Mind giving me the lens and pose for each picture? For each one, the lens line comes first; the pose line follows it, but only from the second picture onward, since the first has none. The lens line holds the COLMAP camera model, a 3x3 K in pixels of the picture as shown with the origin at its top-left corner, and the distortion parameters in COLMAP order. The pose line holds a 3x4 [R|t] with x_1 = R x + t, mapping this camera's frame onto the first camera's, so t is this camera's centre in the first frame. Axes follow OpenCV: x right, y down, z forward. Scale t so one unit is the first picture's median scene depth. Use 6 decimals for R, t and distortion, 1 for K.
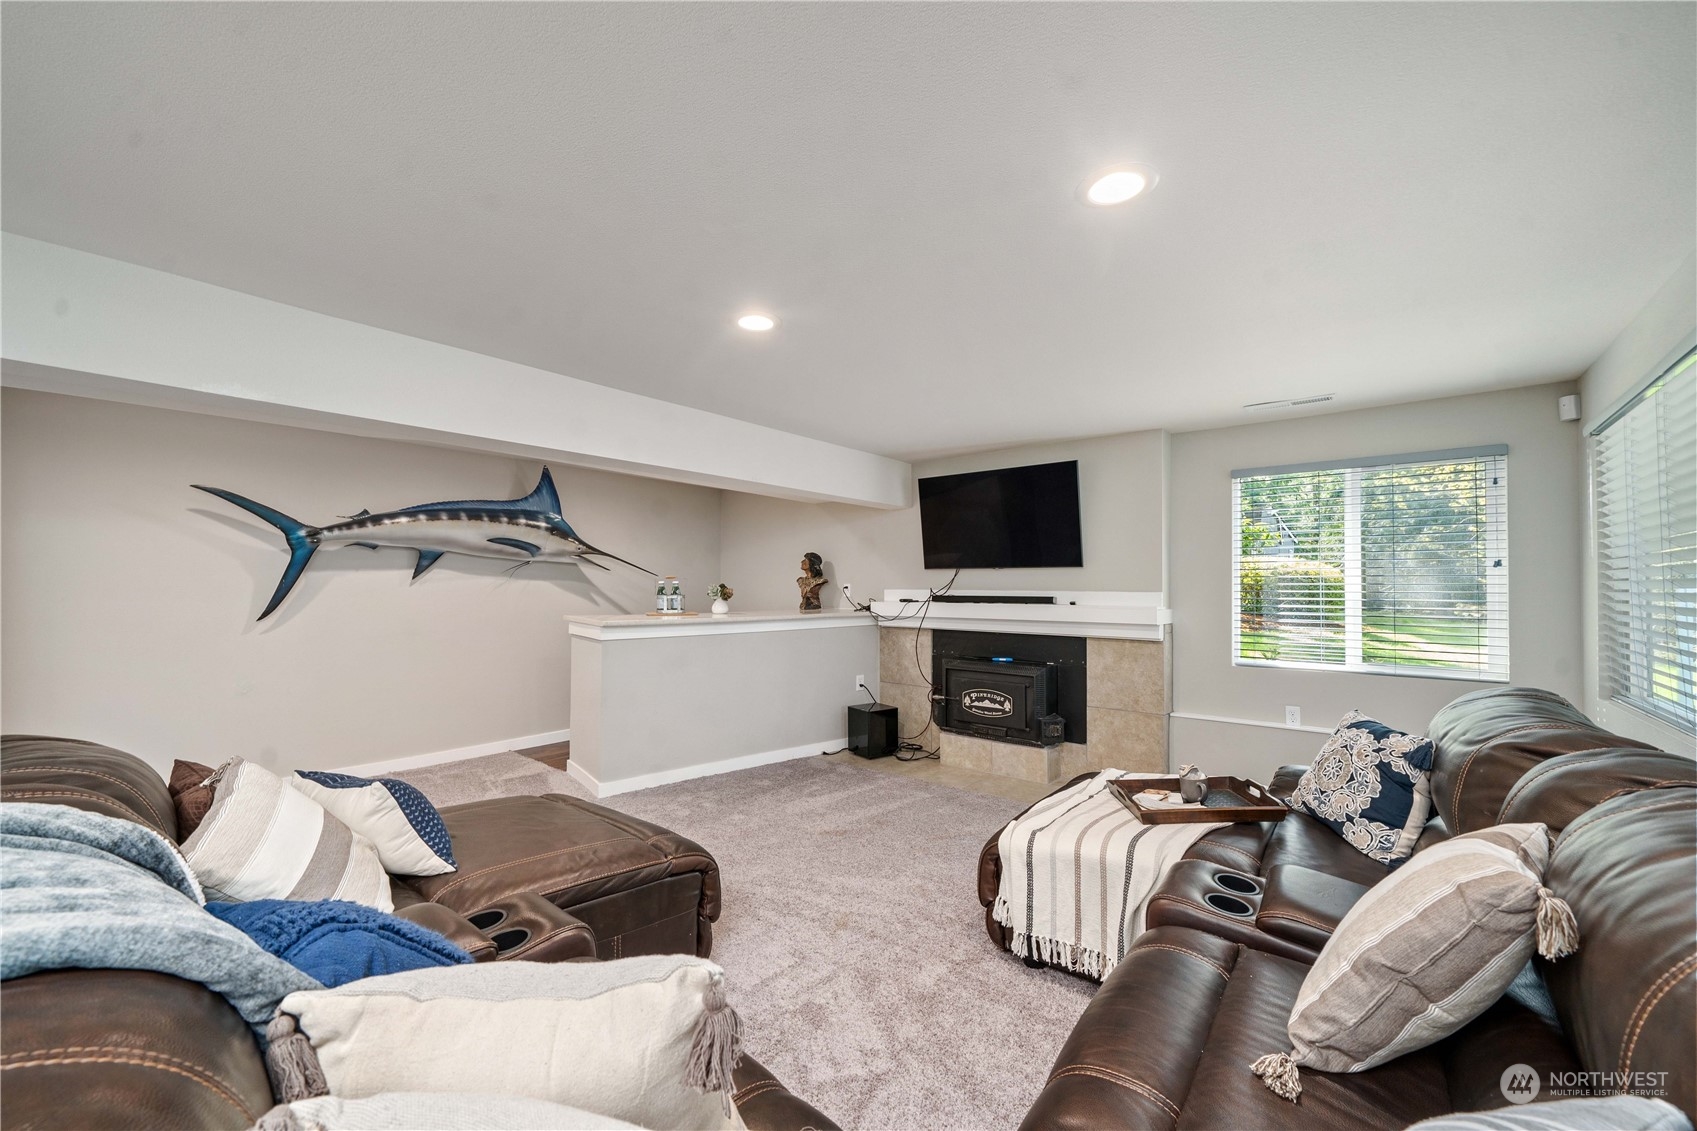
lens RADIAL K [[637.2, 0, 847.9], [0, 637.2, 564.3], [0, 0, 1]] dist [-0.001241, 0.000003]
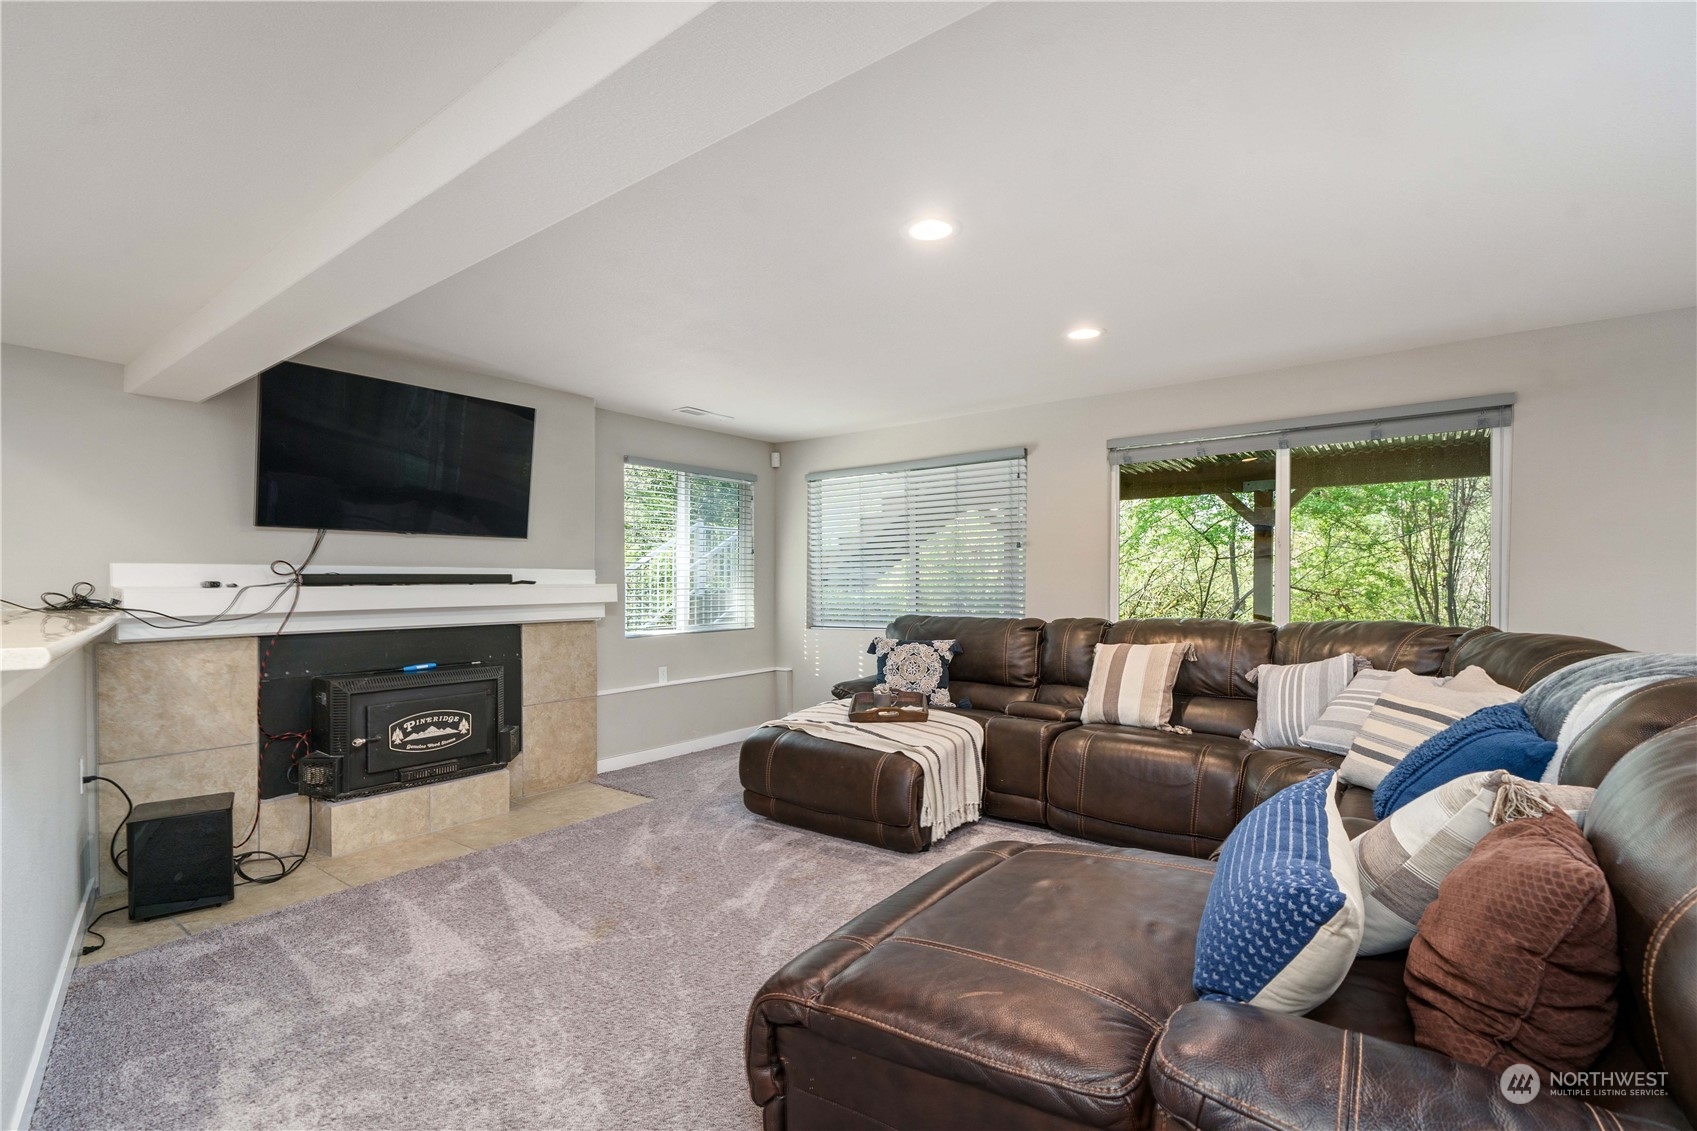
lens RADIAL K [[749.0, 0, 847.4], [0, 749.0, 582.4], [0, 0, 1]] dist [-0.000591, -0.000172]
pose [[-0.001485, -0.003565, 0.999993, -0.588894], [-0.026884, 0.999632, 0.003523, 0.045375], [-0.999637, -0.026878, -0.001581, 0.570862]]
